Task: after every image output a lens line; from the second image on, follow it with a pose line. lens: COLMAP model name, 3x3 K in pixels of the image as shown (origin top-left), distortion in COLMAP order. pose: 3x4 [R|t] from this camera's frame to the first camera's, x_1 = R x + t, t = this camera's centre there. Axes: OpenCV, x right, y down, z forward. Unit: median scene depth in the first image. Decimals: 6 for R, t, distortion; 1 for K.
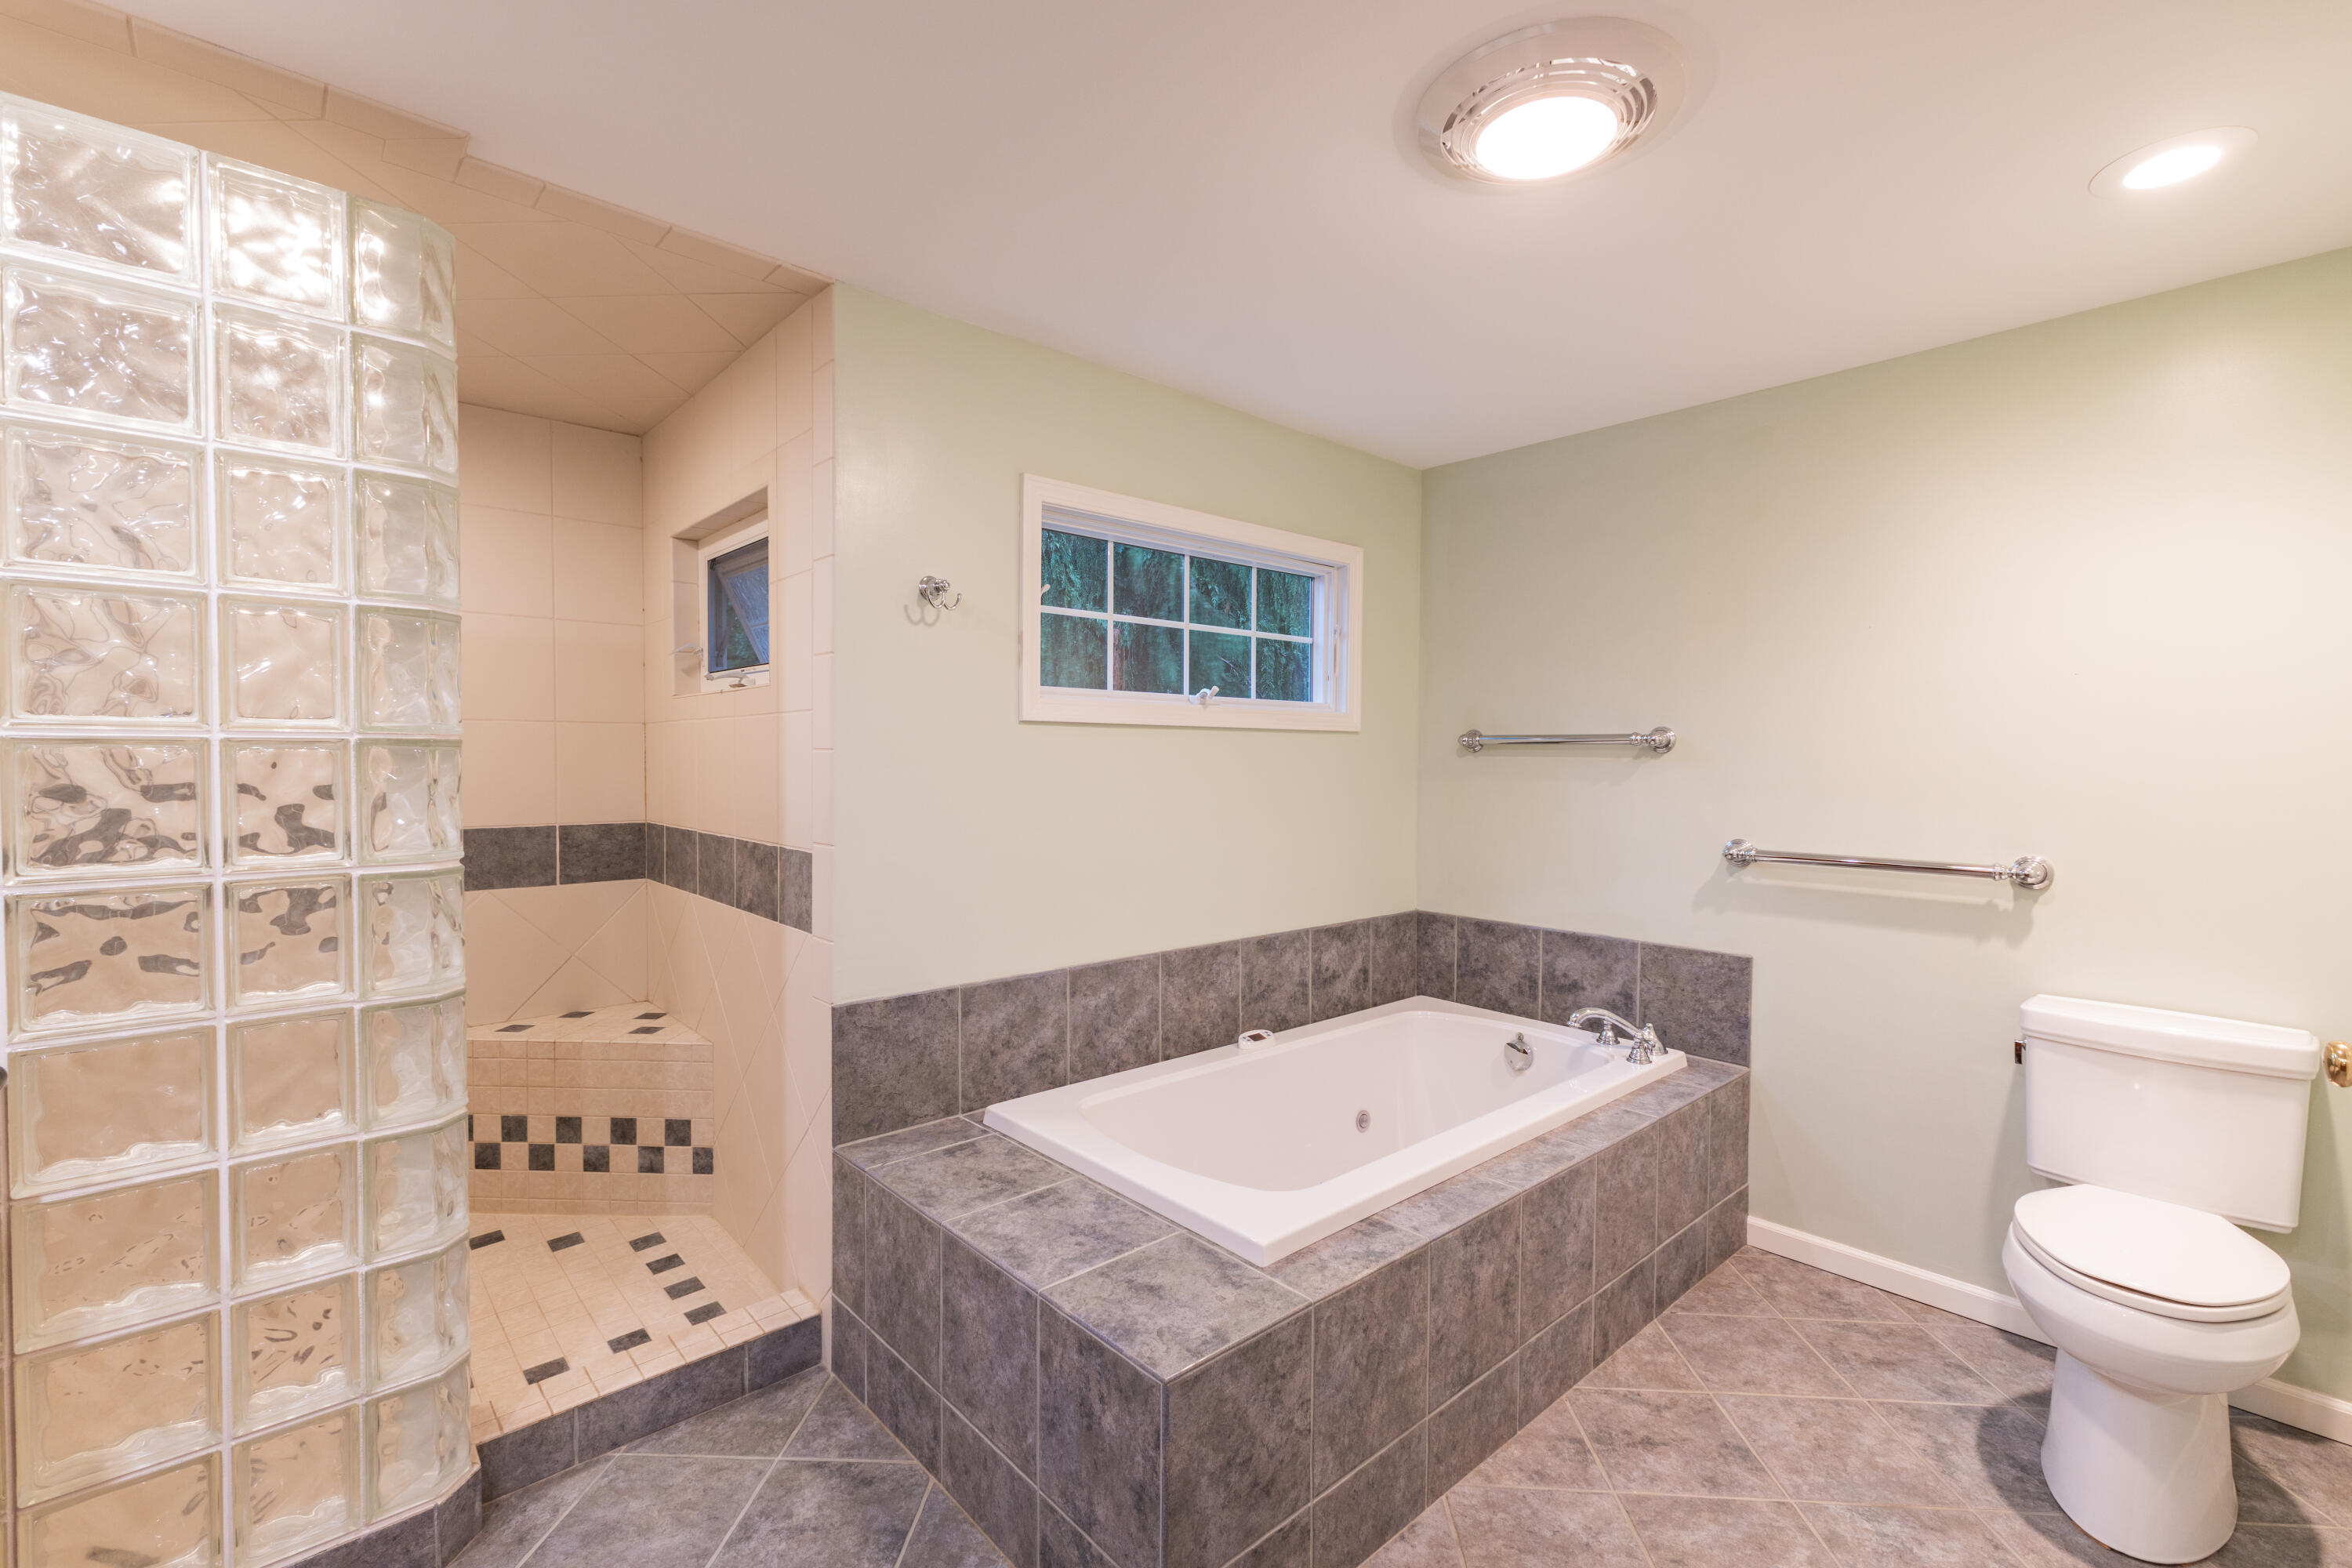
lens RADIAL K [[1026.9, 0, 1181.5], [0, 1026.9, 779.9], [0, 0, 1]] dist [0.006383, 0.001759]
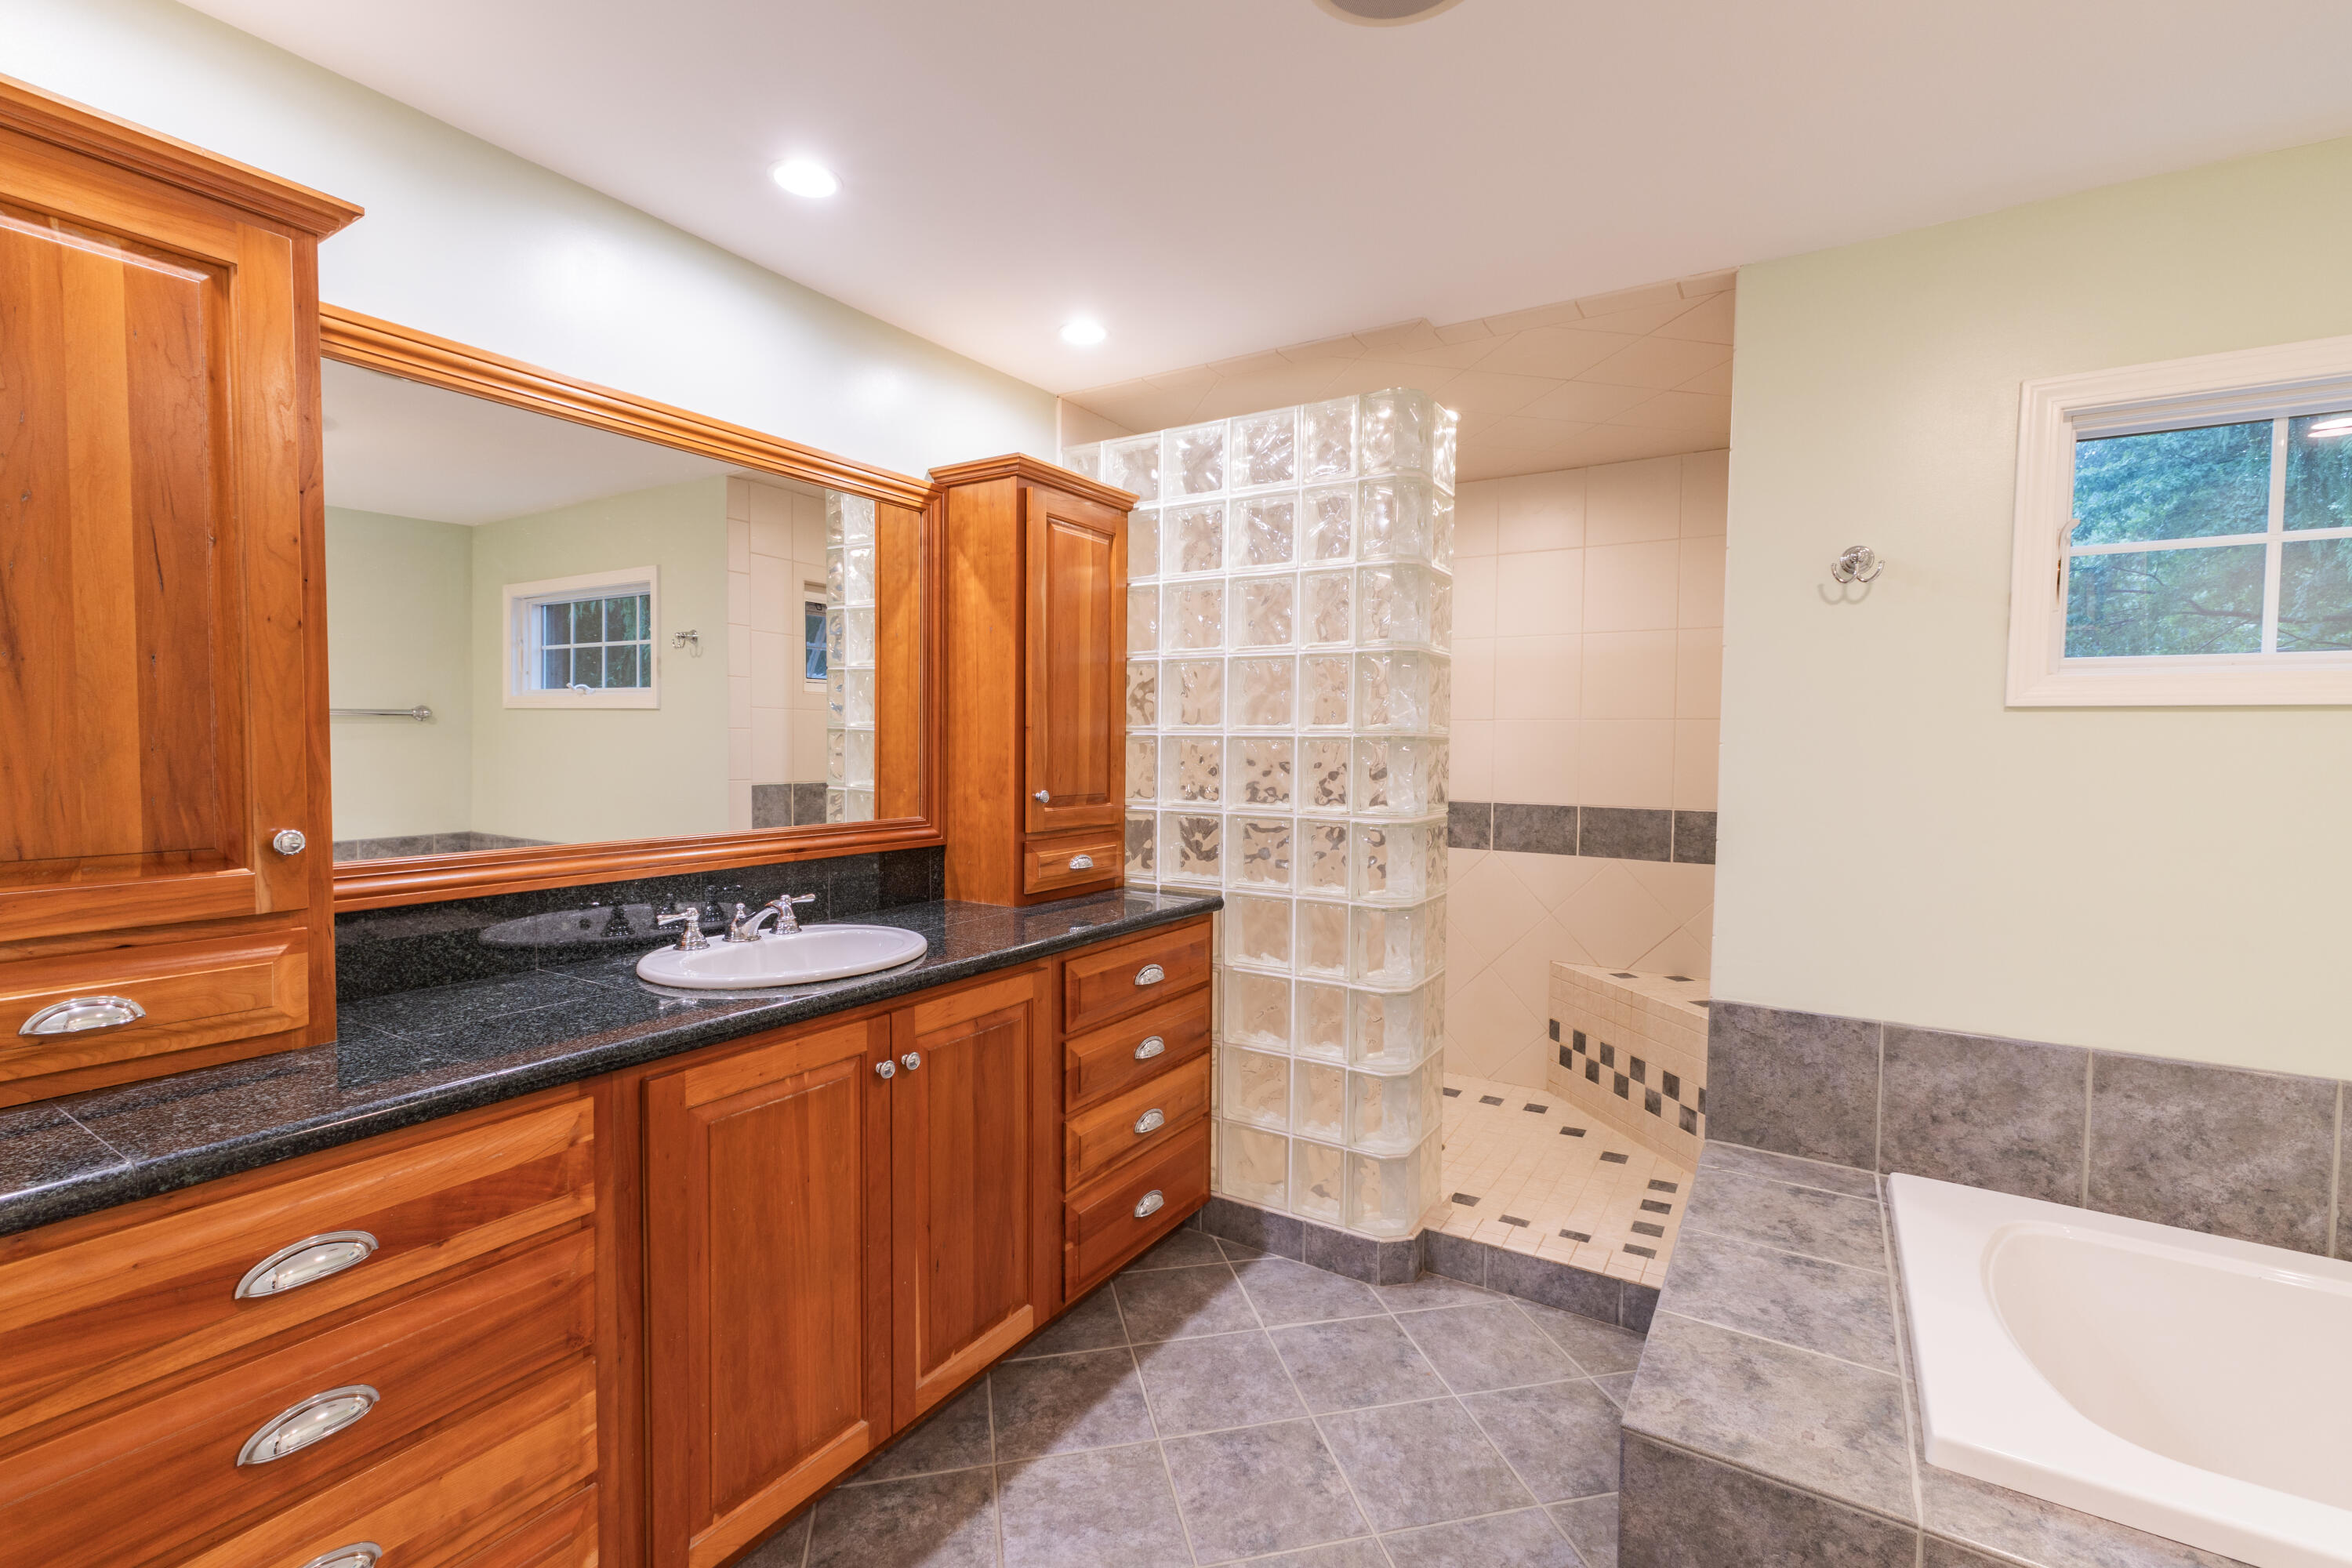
lens RADIAL K [[1026.9, 0, 1180.9], [0, 1026.9, 781.2], [0, 0, 1]] dist [0.006383, 0.001759]
pose [[0.274240, 0.035951, -0.960989, 0.457653], [-0.030882, 0.999115, 0.028564, -0.005279], [0.961165, 0.021844, 0.275108, 0.213956]]
